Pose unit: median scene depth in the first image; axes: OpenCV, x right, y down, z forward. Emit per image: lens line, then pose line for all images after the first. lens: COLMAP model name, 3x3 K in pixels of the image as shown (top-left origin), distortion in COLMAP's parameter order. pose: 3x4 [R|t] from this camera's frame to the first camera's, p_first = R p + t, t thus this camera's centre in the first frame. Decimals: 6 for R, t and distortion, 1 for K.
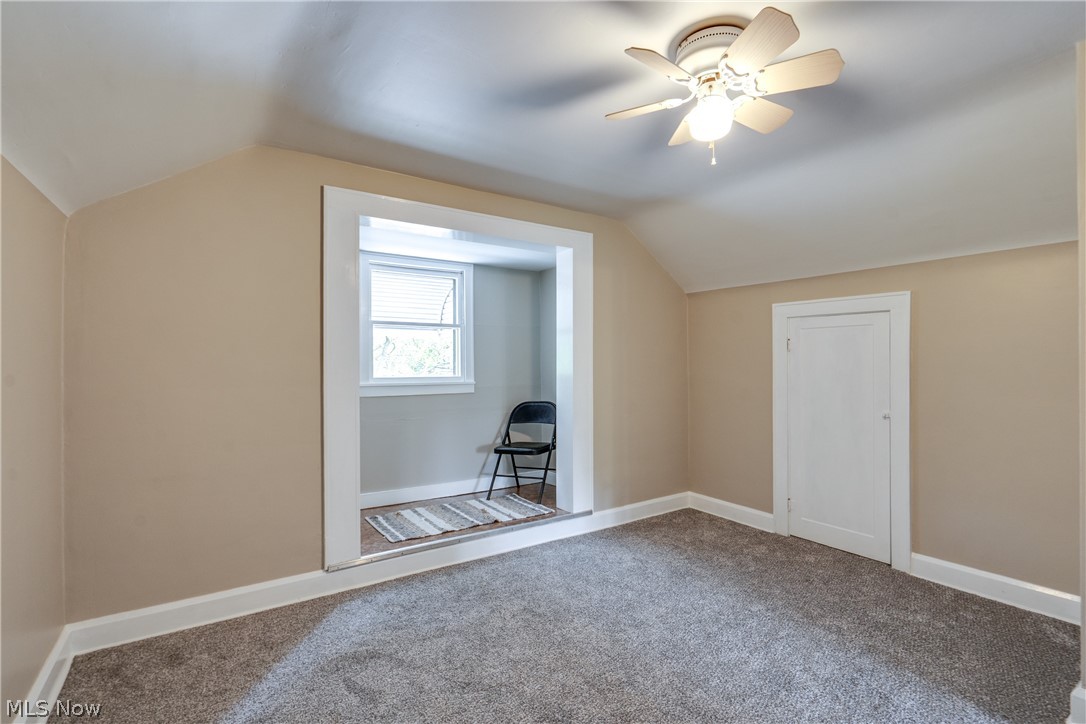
lens RADIAL K [[509.6, 0, 546.0], [0, 509.6, 360.5], [0, 0, 1]] dist [-0.001478, 0.000320]
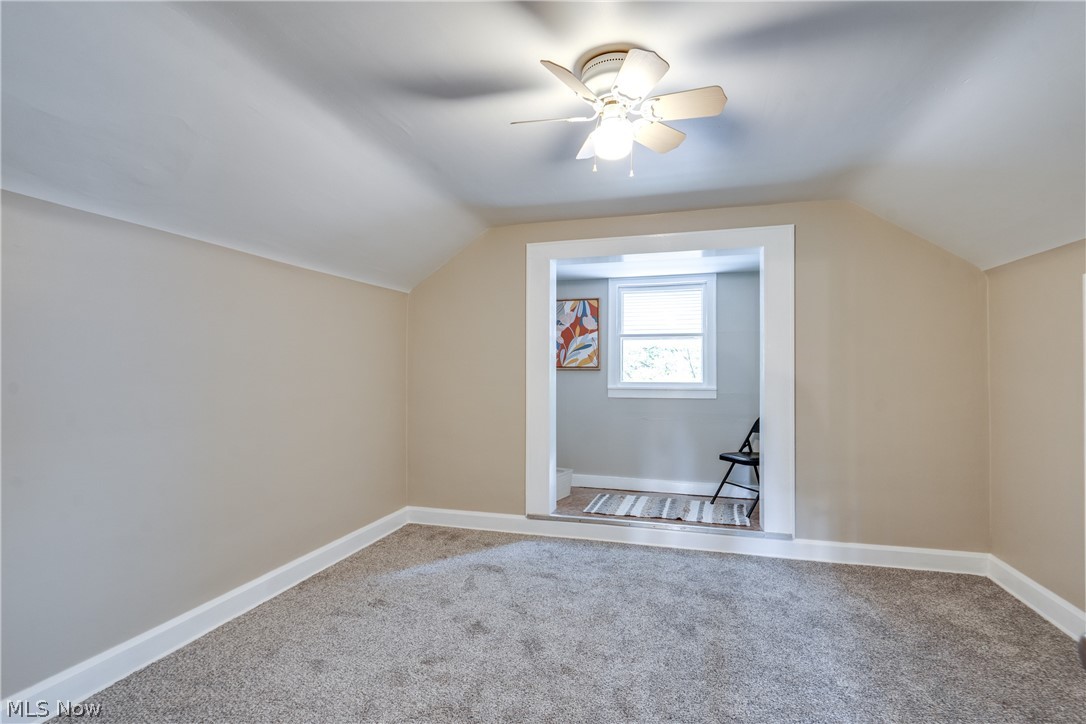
lens RADIAL K [[509.6, 0, 546.0], [0, 509.6, 360.5], [0, 0, 1]] dist [-0.001478, 0.000320]
pose [[0.636053, -0.015057, -0.771498, 0.479275], [0.002386, 0.999843, -0.017546, 0.004186], [0.771641, 0.009319, 0.635990, 0.097782]]
